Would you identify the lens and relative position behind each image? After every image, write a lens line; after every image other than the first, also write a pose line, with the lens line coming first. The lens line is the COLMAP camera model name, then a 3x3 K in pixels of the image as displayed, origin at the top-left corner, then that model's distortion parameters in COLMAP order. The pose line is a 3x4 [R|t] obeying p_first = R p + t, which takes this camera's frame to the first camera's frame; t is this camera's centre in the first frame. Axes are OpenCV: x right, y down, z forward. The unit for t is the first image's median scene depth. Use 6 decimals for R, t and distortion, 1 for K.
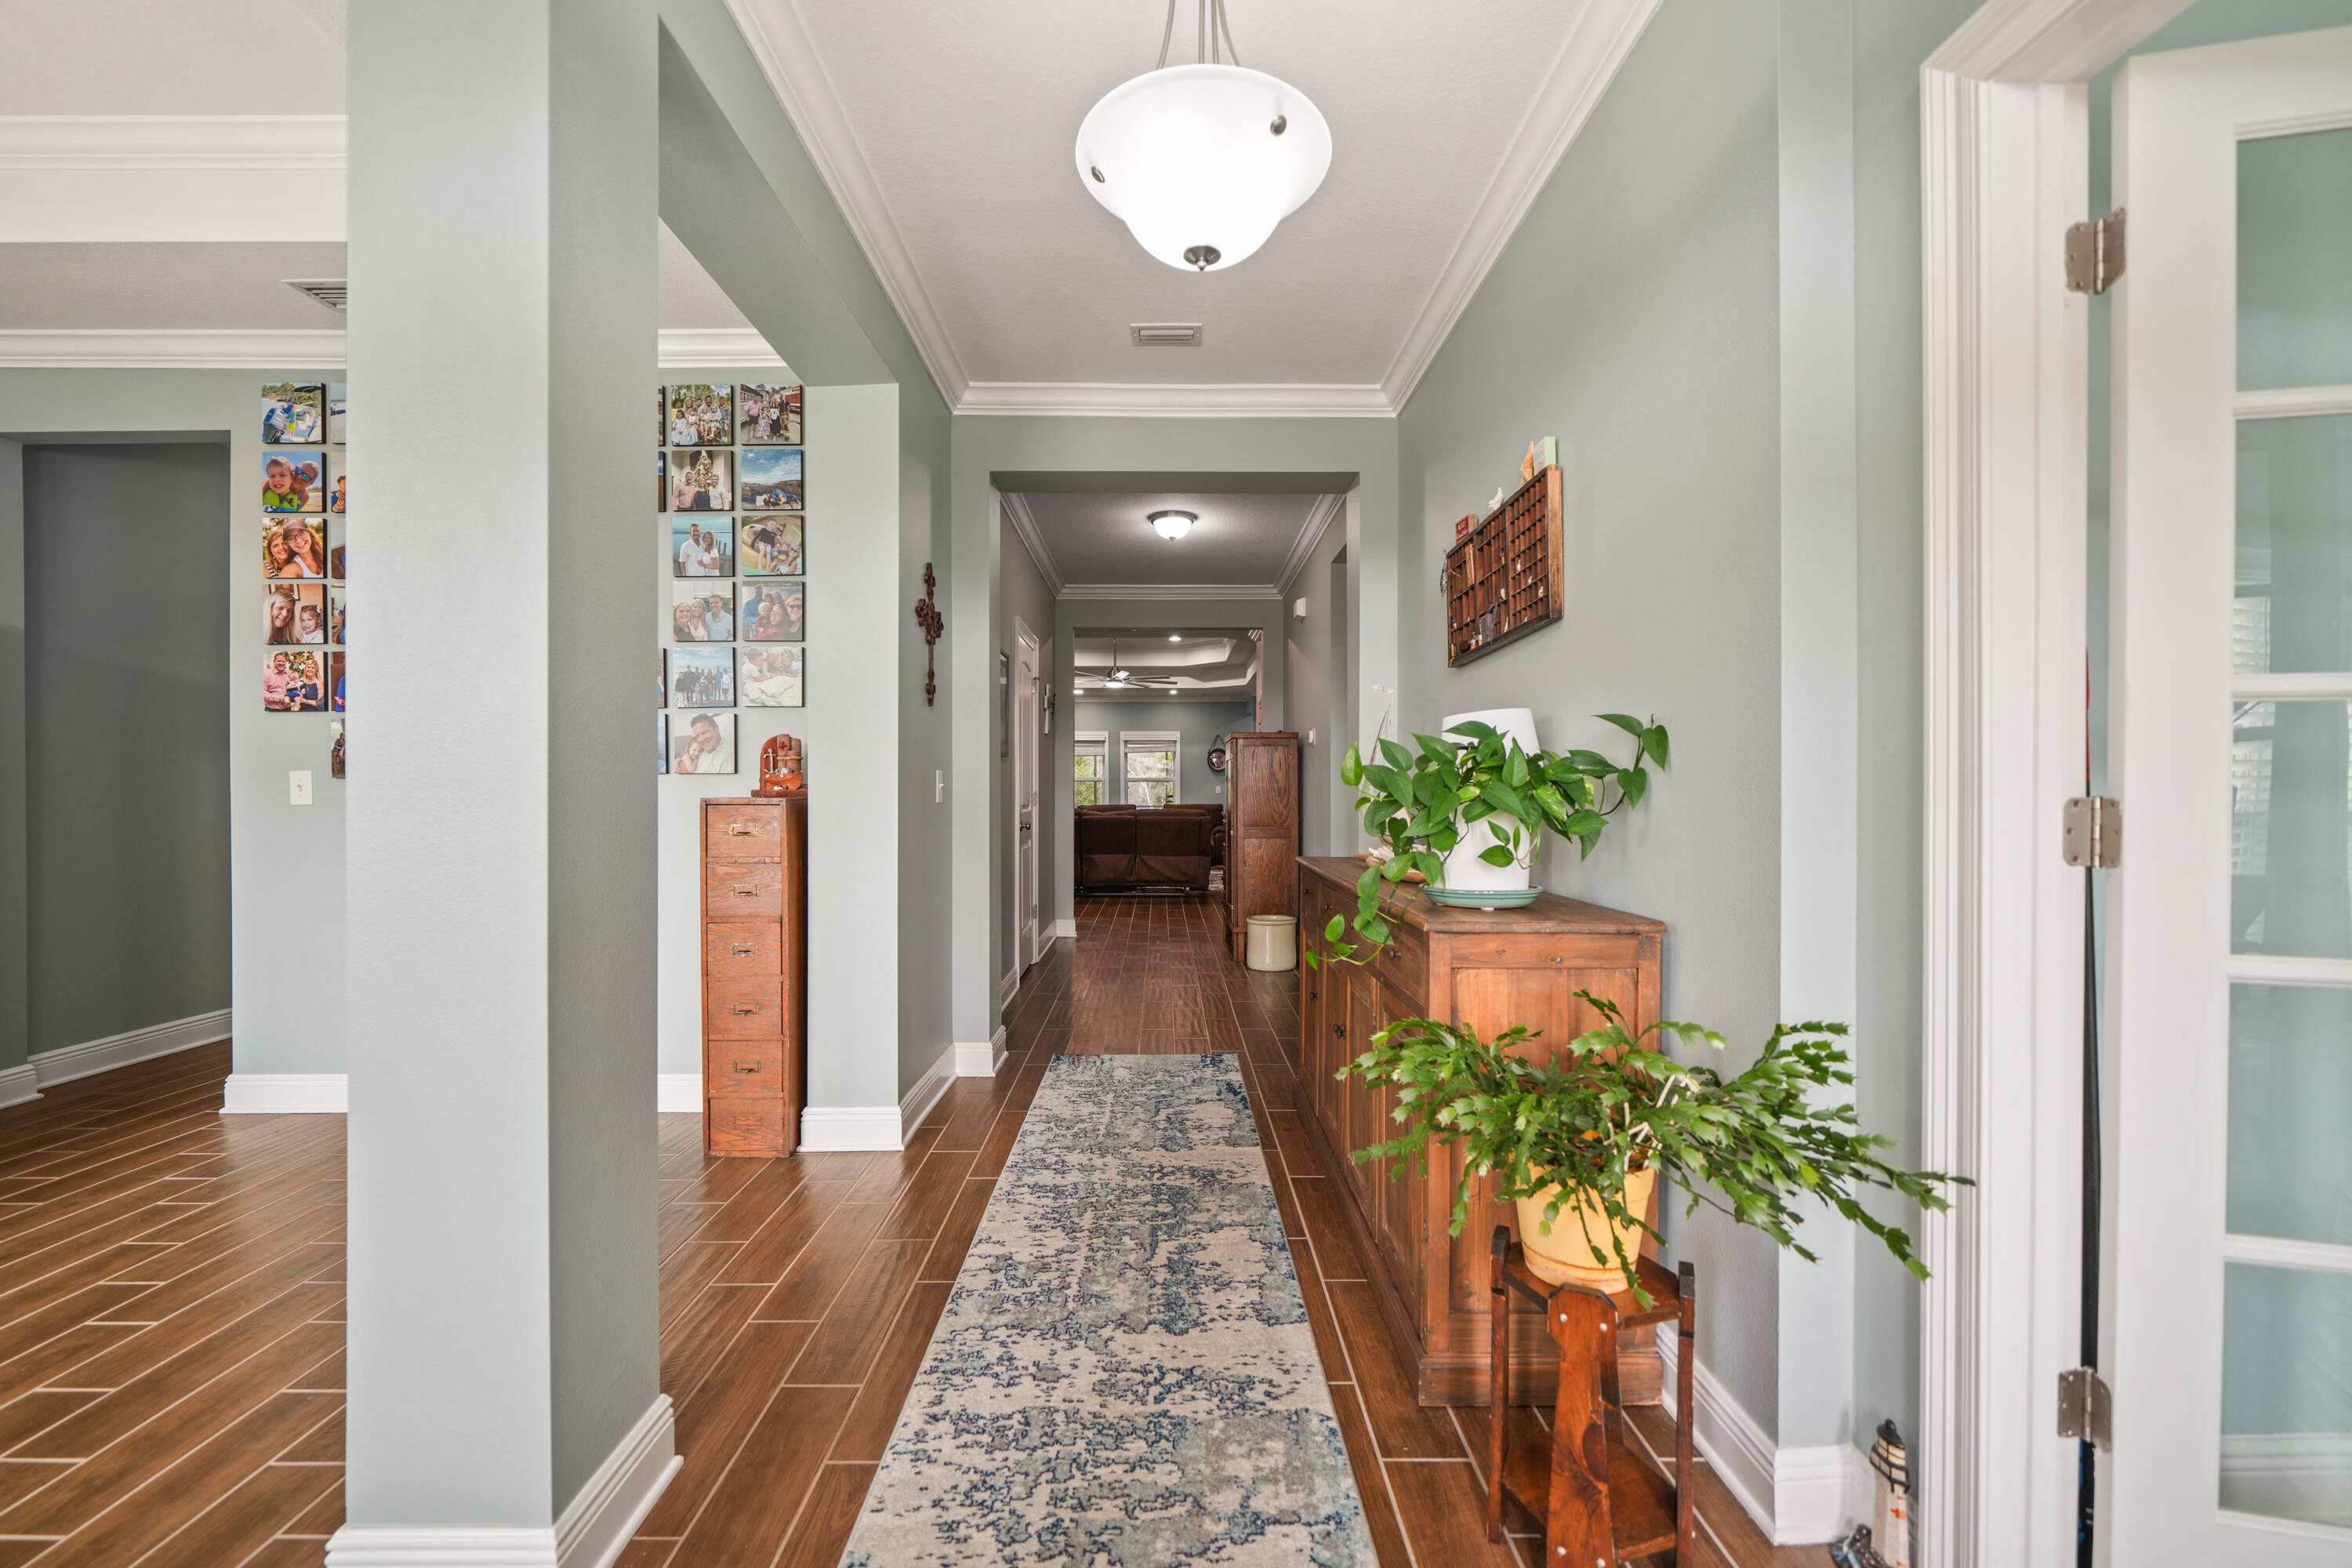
lens RADIAL K [[989.2, 0, 1174.9], [0, 989.2, 790.5], [0, 0, 1]] dist [-0.001637, -0.000843]
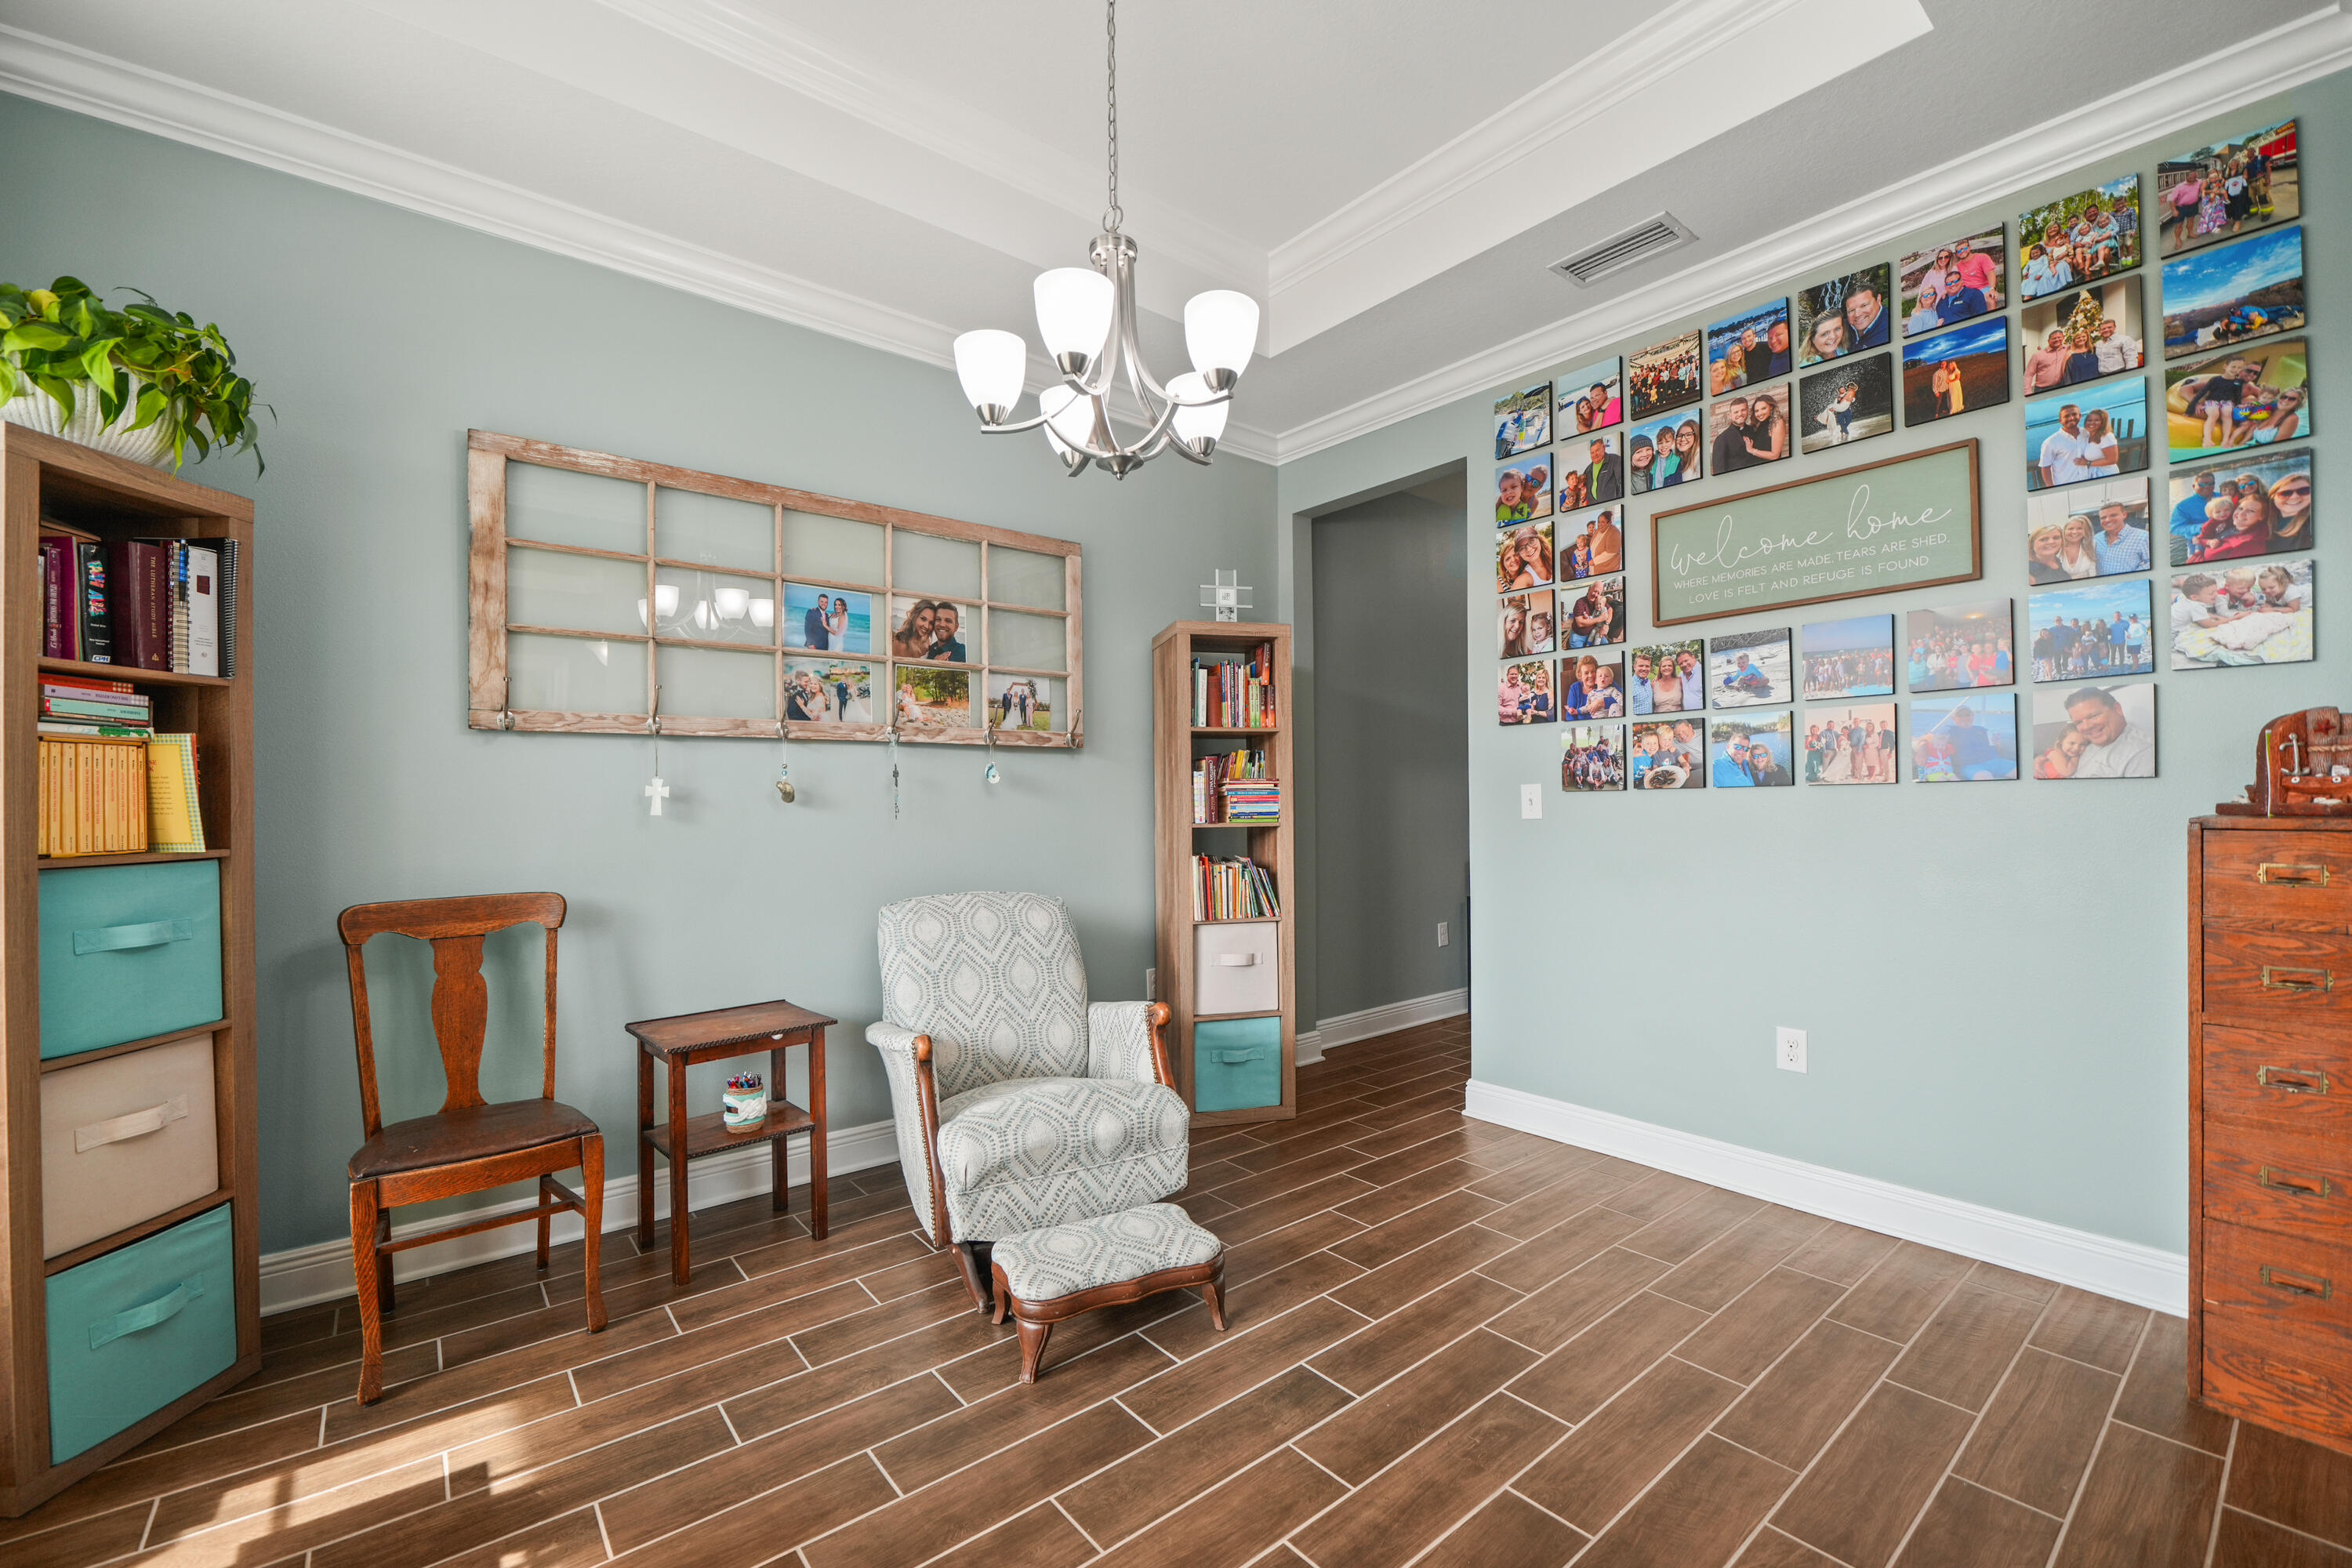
lens RADIAL K [[980.2, 0, 1179.6], [0, 980.2, 797.1], [0, 0, 1]] dist [-0.017962, -0.000711]
pose [[0.626014, -0.006414, -0.779785, -0.353827], [0.006608, 0.999974, -0.002920, -0.006768], [0.779784, -0.003325, 0.626040, 0.123245]]
